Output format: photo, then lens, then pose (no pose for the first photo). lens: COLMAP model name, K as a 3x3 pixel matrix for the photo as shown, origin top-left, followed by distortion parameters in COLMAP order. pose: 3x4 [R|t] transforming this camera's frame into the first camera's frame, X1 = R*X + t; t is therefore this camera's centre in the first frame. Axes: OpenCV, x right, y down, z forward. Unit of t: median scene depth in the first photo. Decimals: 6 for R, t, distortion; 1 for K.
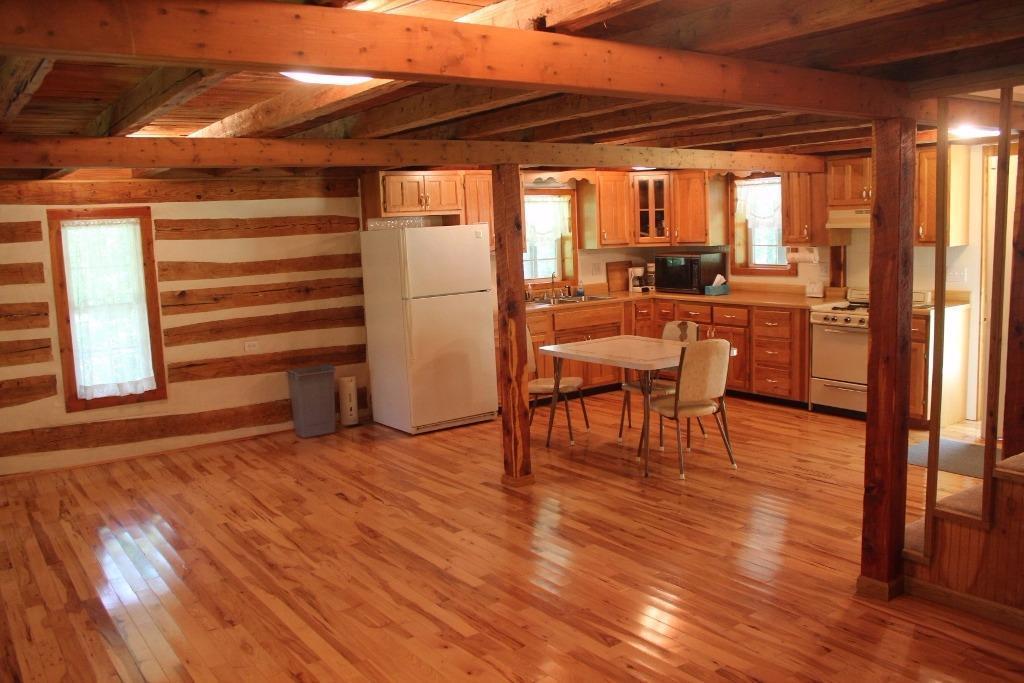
lens RADIAL K [[840.3, 0, 512.0], [0, 840.3, 341.5], [0, 0, 1]] dist [-0.170679, 0.162219]
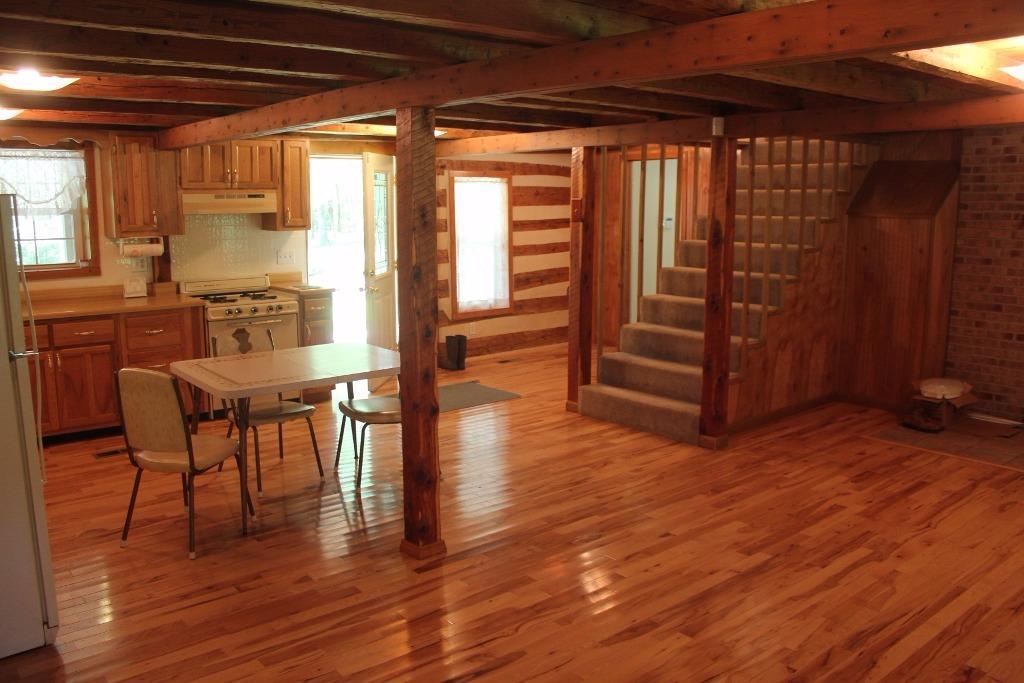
lens RADIAL K [[840.3, 0, 512.0], [0, 840.3, 341.5], [0, 0, 1]] dist [-0.170679, 0.162219]
pose [[-0.061156, -0.127890, 0.989901, -0.832495], [0.136928, 0.981306, 0.135239, -0.117898], [-0.988691, 0.143816, -0.042501, 1.118228]]
